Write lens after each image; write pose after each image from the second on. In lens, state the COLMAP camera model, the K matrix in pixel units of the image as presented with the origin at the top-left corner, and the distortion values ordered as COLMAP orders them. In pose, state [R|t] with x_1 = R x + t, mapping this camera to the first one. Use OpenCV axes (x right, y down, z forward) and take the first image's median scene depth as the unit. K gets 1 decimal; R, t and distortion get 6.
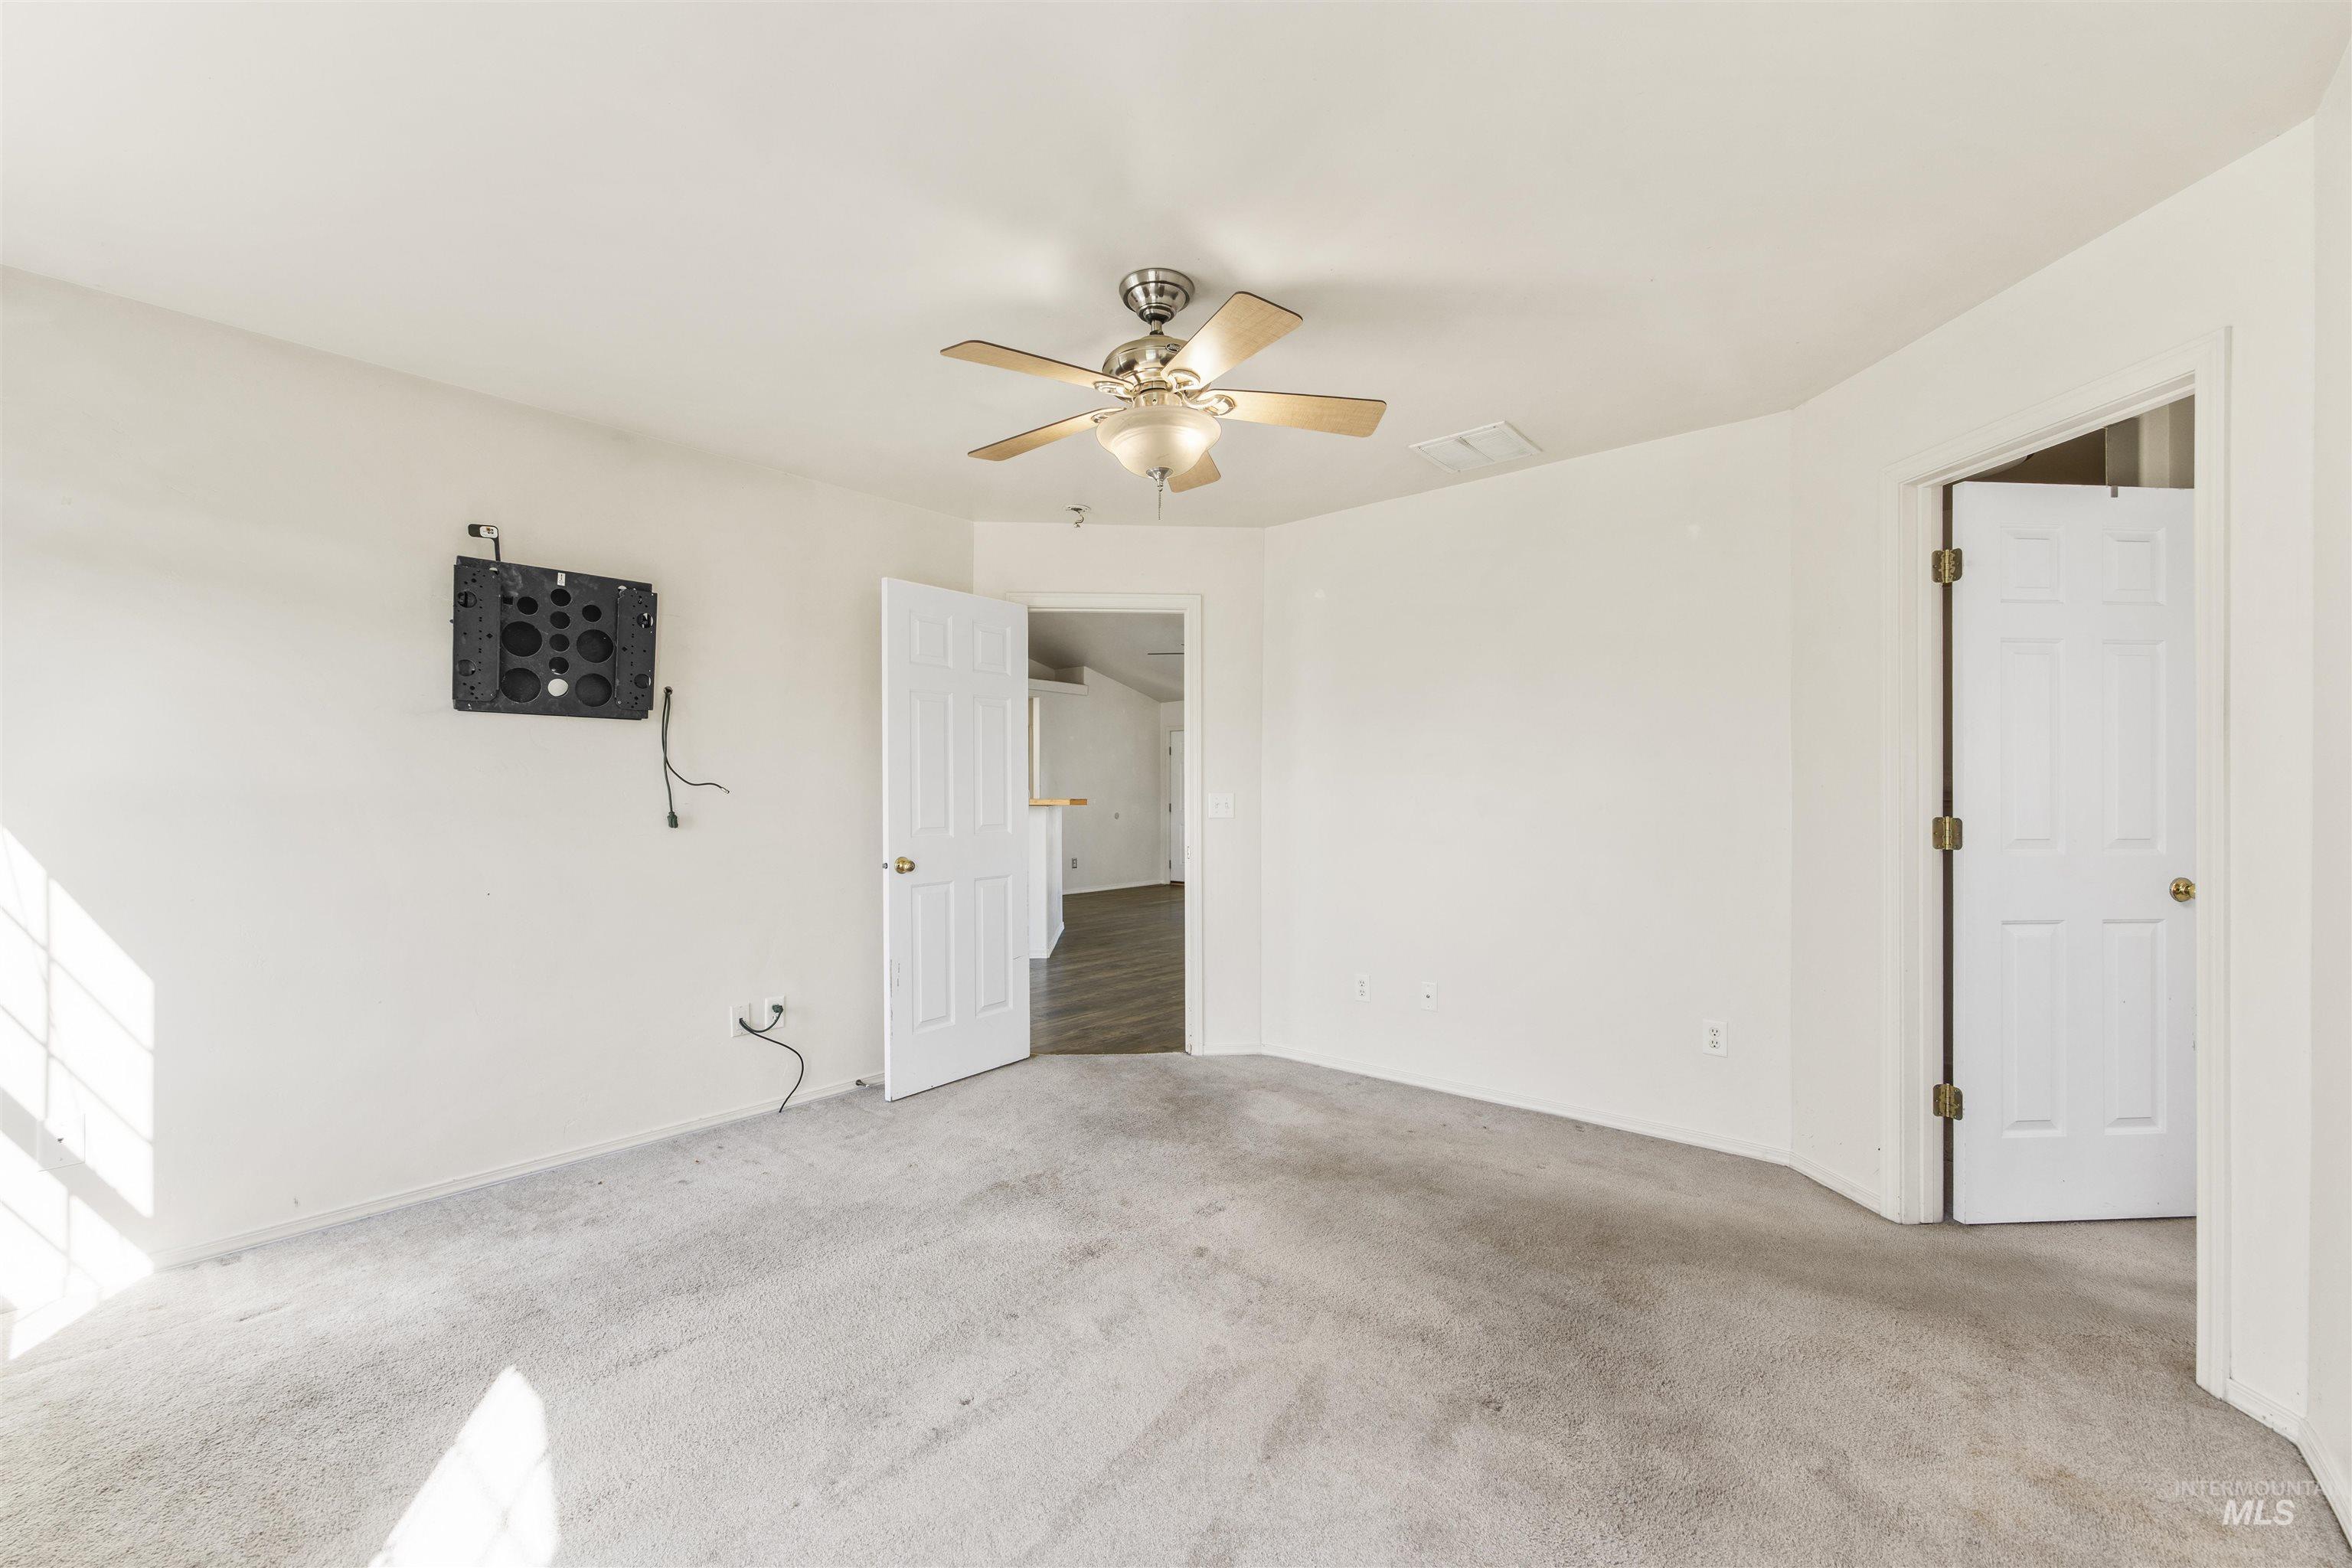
lens RADIAL K [[961.4, 0, 1198.2], [0, 961.4, 794.1], [0, 0, 1]] dist [-0.000122, 0.000681]
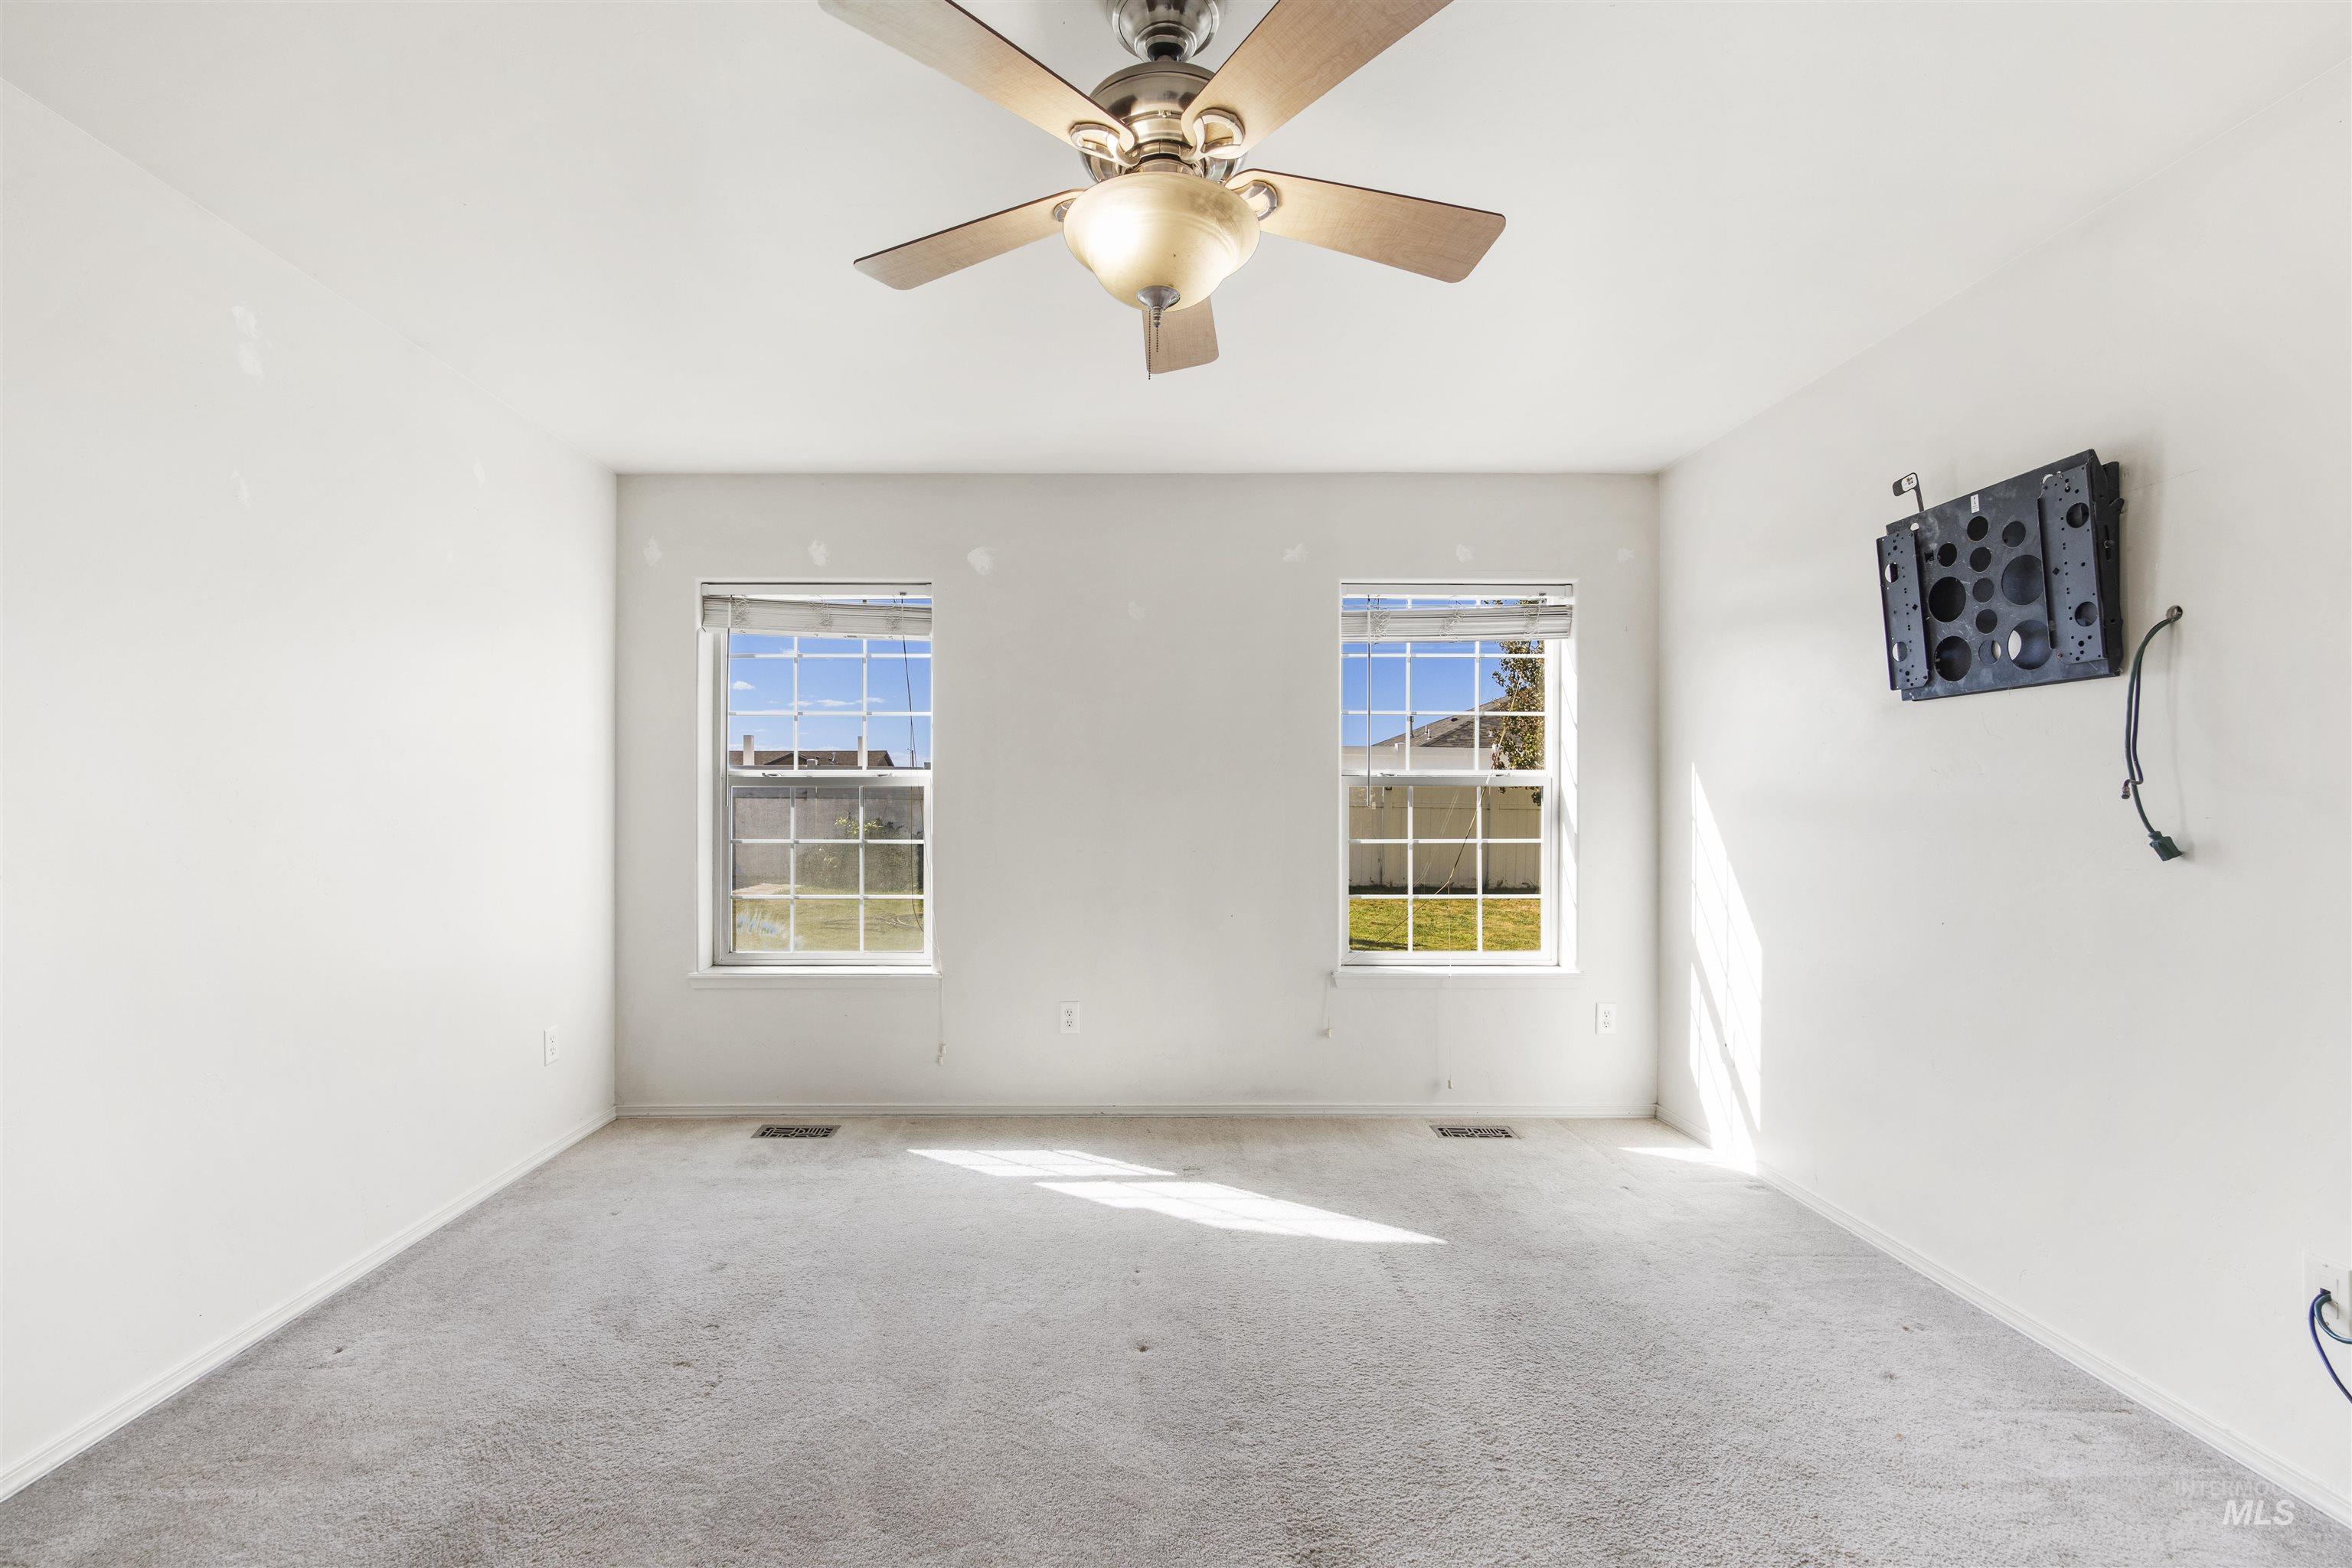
lens RADIAL K [[967.9, 0, 1174.9], [0, 967.9, 794.4], [0, 0, 1]] dist [-0.000881, 0.000720]
pose [[-0.748797, -0.003389, -0.662791, 0.279689], [-0.002662, 0.999994, -0.002106, -0.001046], [0.662794, 0.000187, -0.748801, 1.176180]]
